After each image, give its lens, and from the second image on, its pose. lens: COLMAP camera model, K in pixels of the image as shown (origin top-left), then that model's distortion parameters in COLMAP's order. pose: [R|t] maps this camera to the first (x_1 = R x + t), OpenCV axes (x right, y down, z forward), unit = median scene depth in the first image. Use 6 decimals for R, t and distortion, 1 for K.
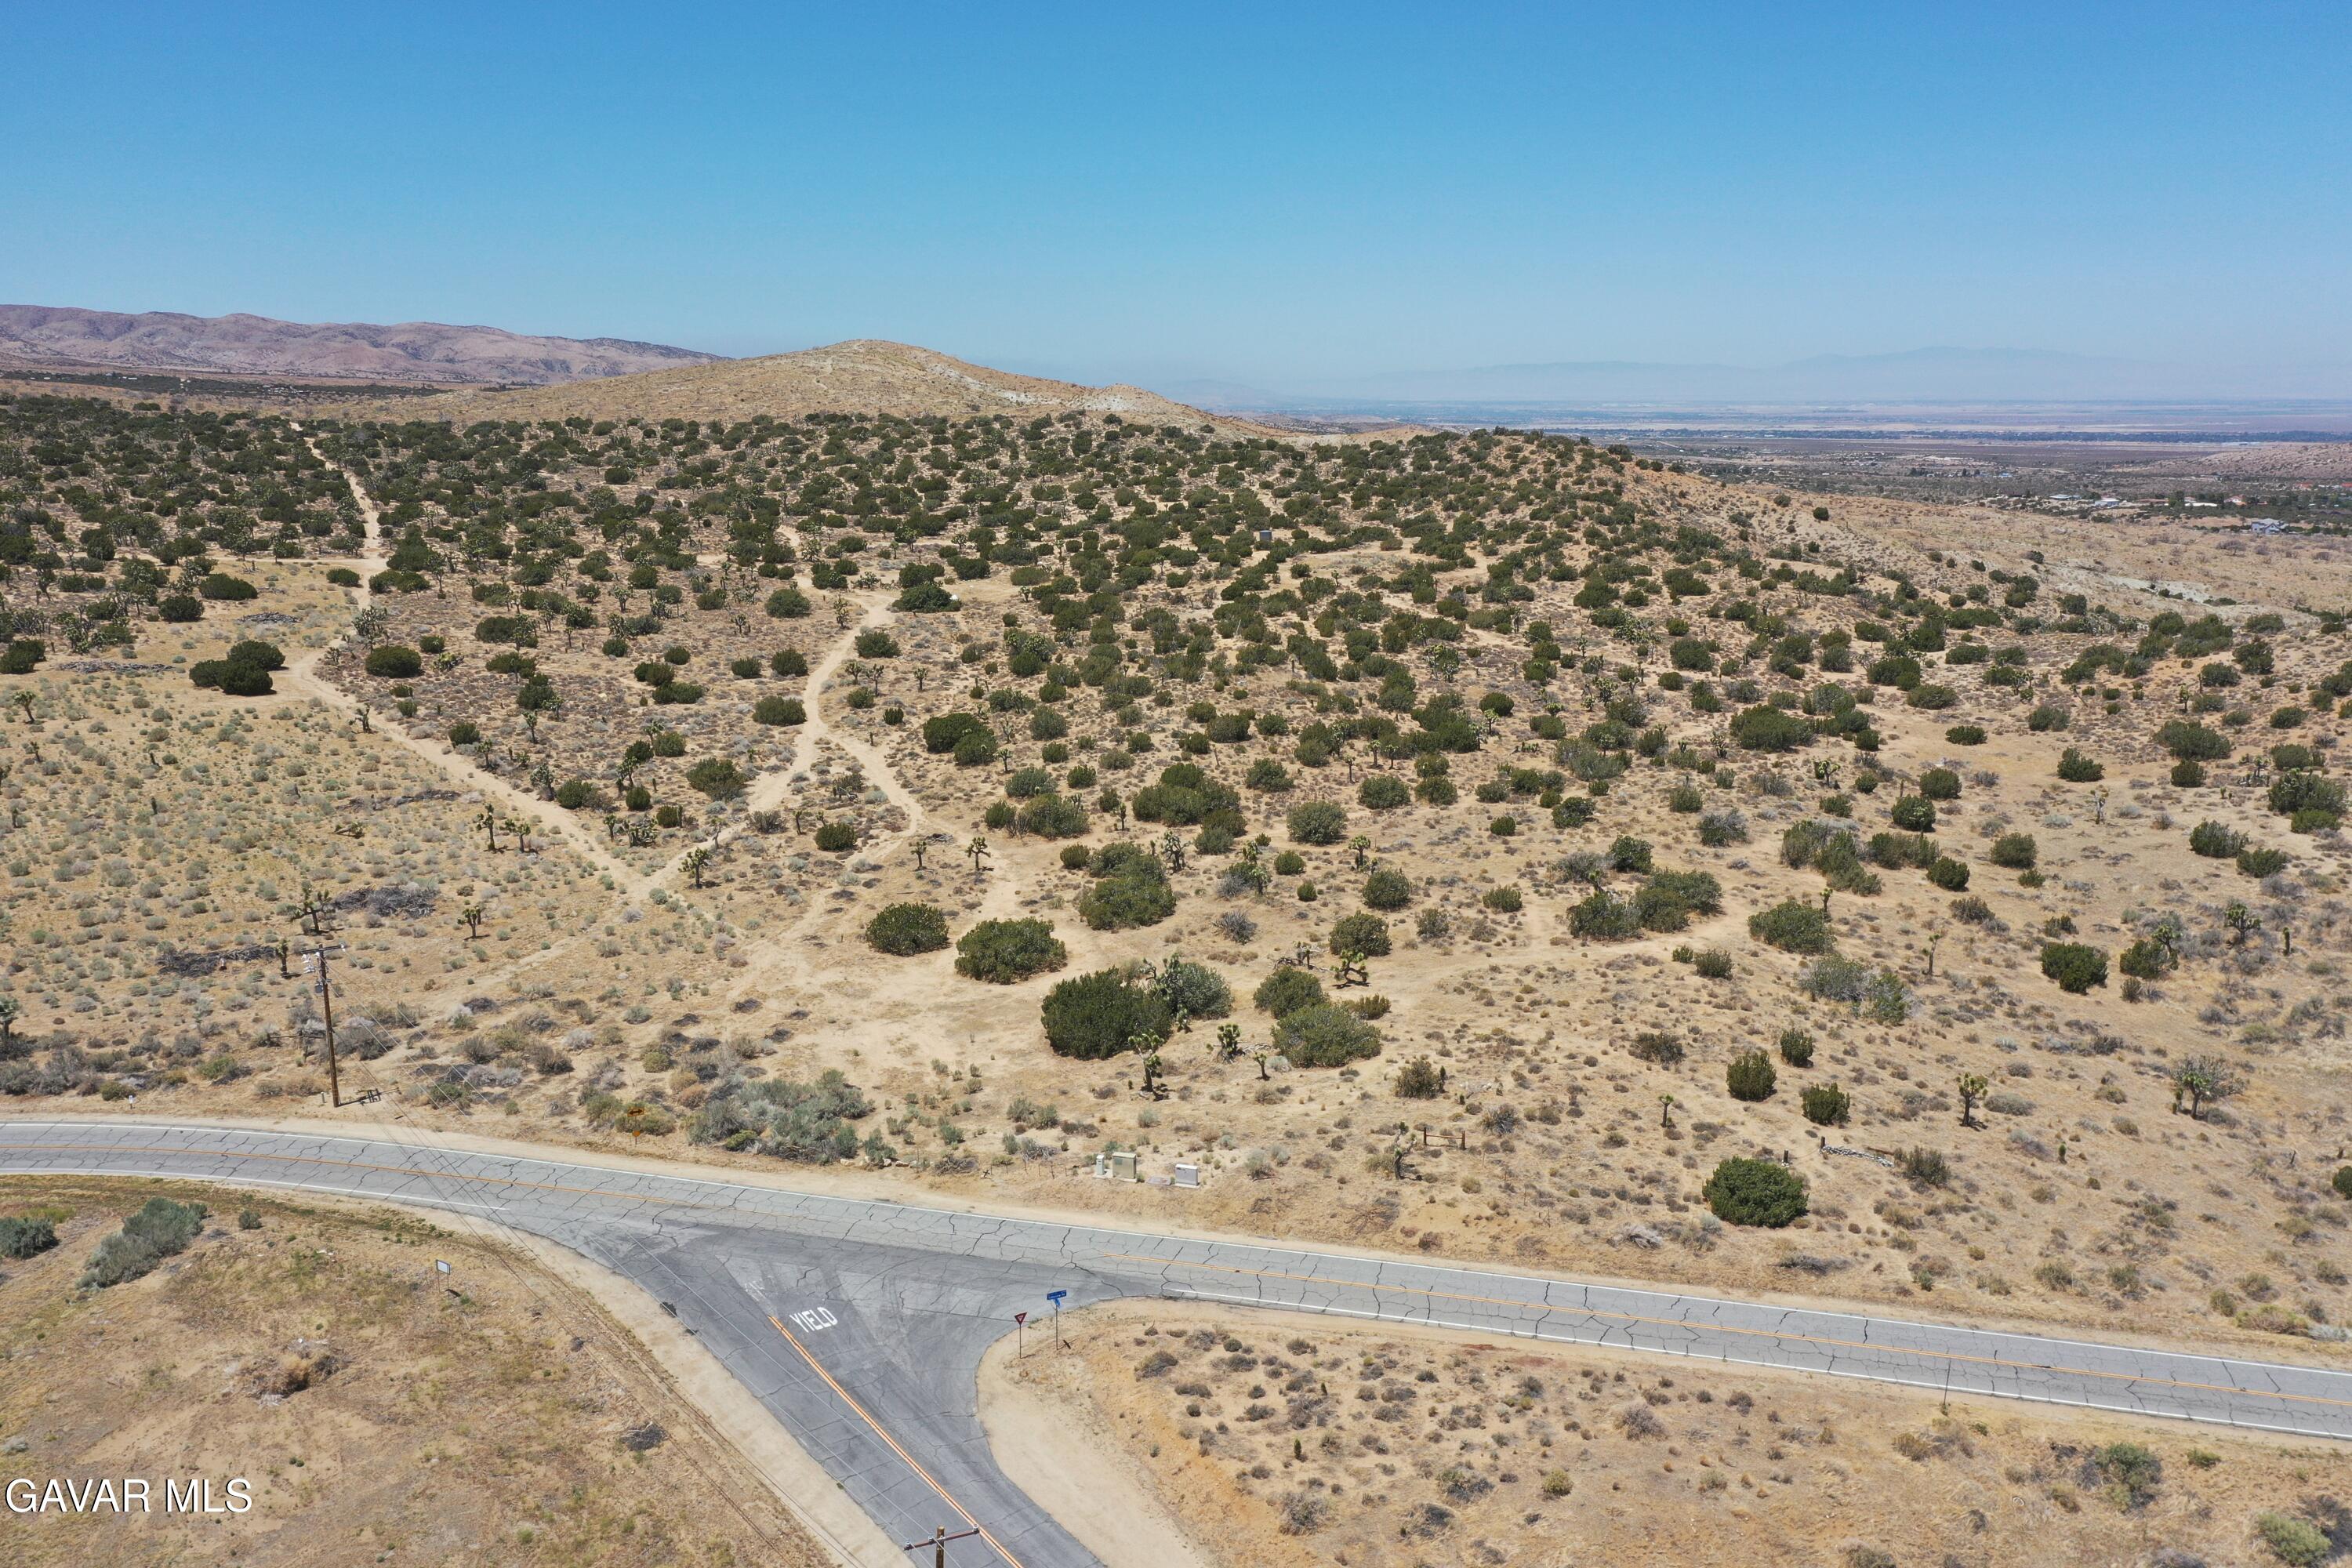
lens RADIAL K [[1865.4, 0, 1176.4], [0, 1865.4, 783.0], [0, 0, 1]] dist [0.005190, 0.002645]
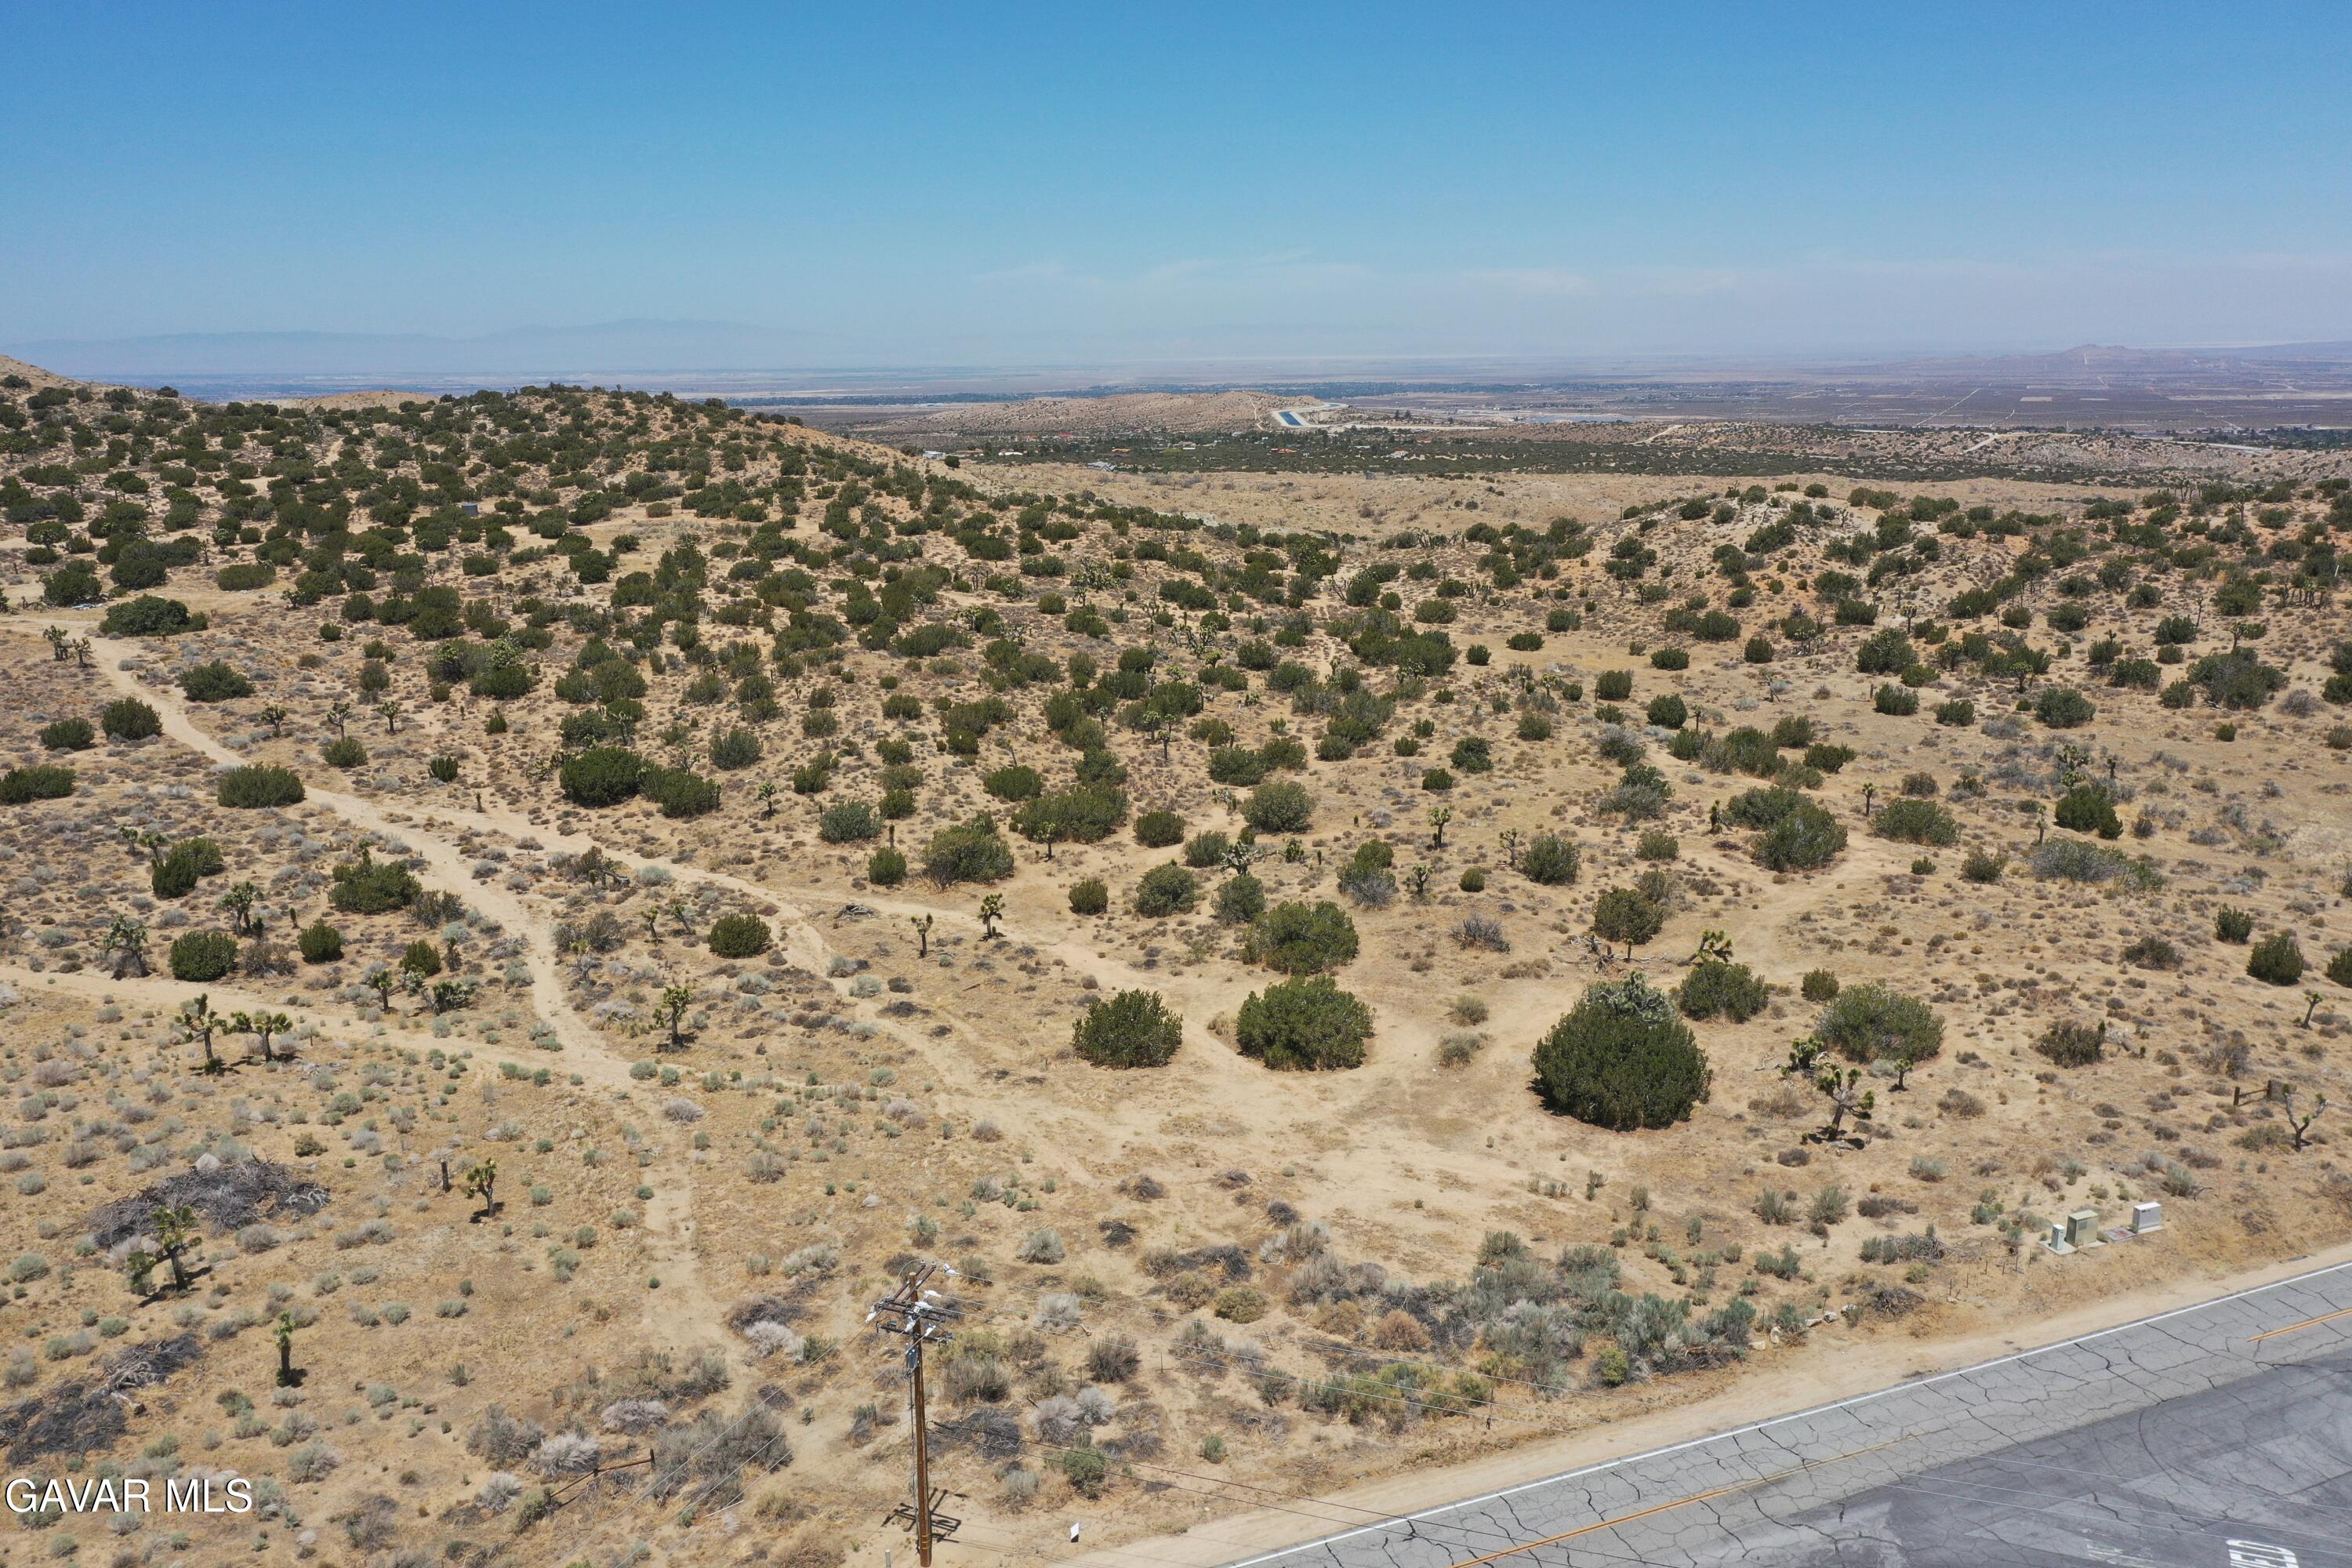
lens RADIAL K [[1864.4, 0, 1177.2], [0, 1864.4, 787.4], [0, 0, 1]] dist [0.002324, 0.008221]
pose [[0.794151, -0.147134, 0.589641, -0.376704], [0.137288, 0.988602, 0.061782, -0.037986], [-0.592011, 0.031887, 0.805299, 0.293675]]
